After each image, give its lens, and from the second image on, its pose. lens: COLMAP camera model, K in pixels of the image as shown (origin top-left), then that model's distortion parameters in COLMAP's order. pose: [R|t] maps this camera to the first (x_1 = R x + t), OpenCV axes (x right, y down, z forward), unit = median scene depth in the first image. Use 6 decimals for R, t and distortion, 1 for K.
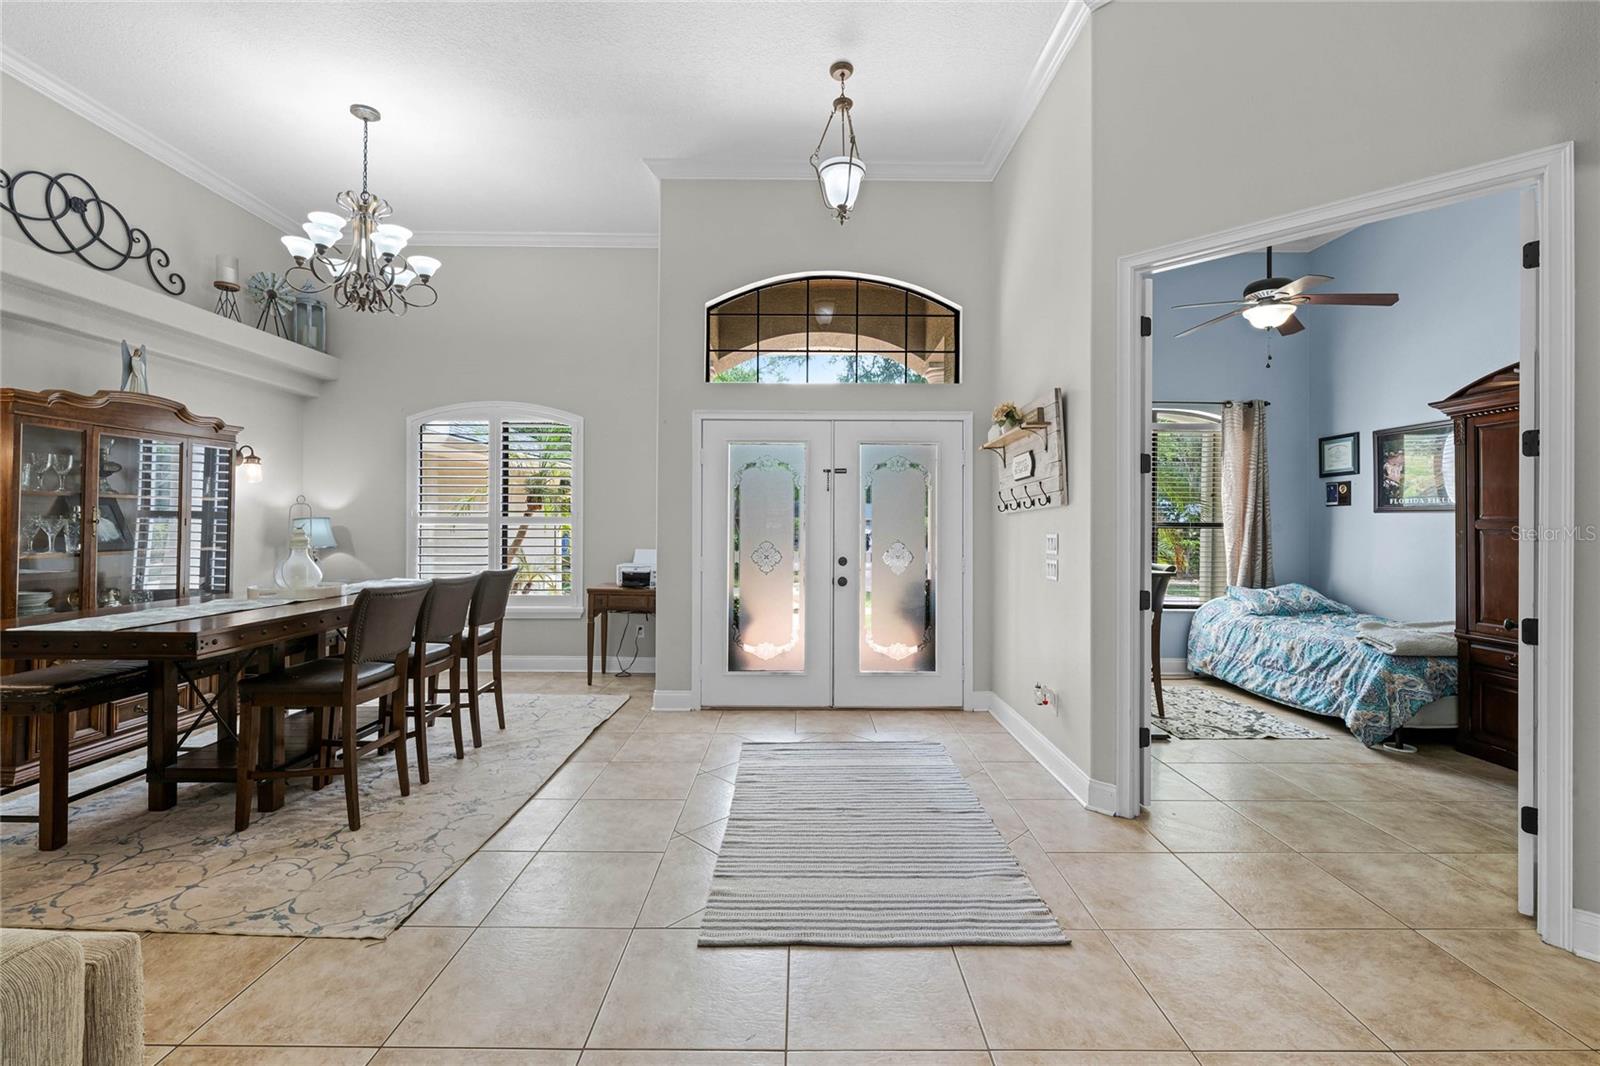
lens RADIAL K [[685.5, 0, 799.6], [0, 685.5, 524.7], [0, 0, 1]] dist [-0.000742, 0.000087]
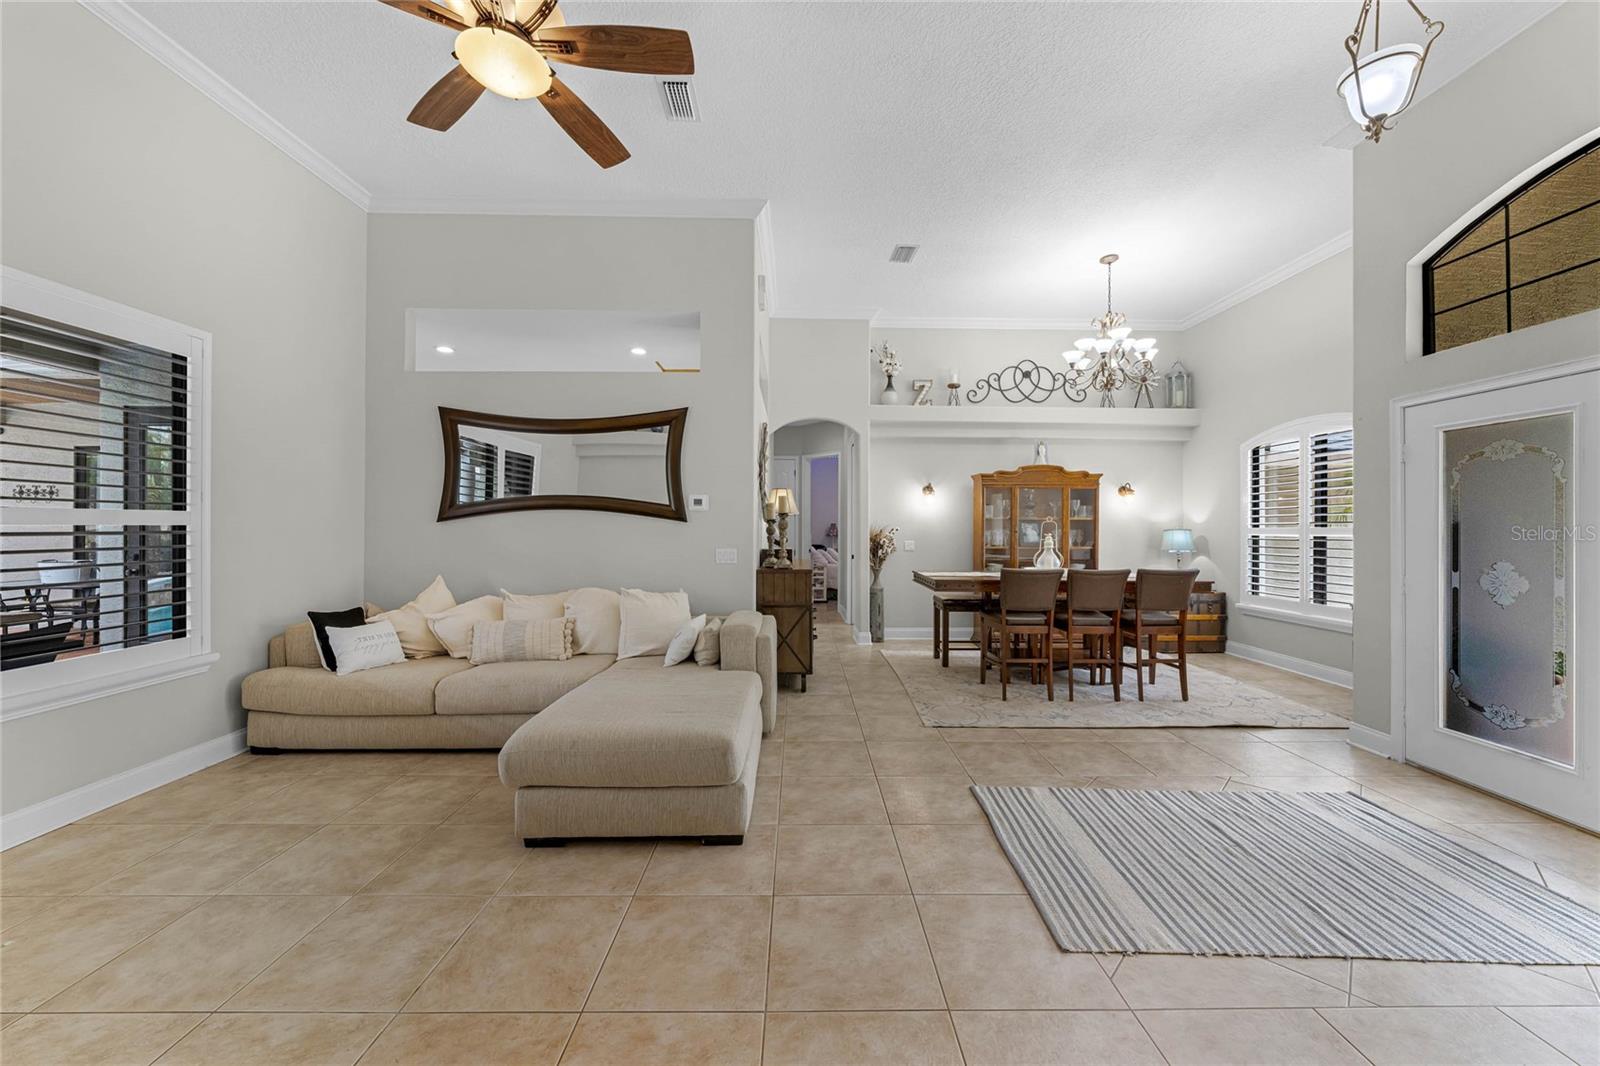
lens RADIAL K [[600.1, 0, 800.5], [0, 600.1, 529.1], [0, 0, 1]] dist [0.002806, 0.000262]
pose [[-0.003829, -0.004525, -0.999982, 0.690842], [-0.006828, 0.999967, -0.004498, -0.000063], [0.999969, 0.006810, -0.003859, 0.334522]]
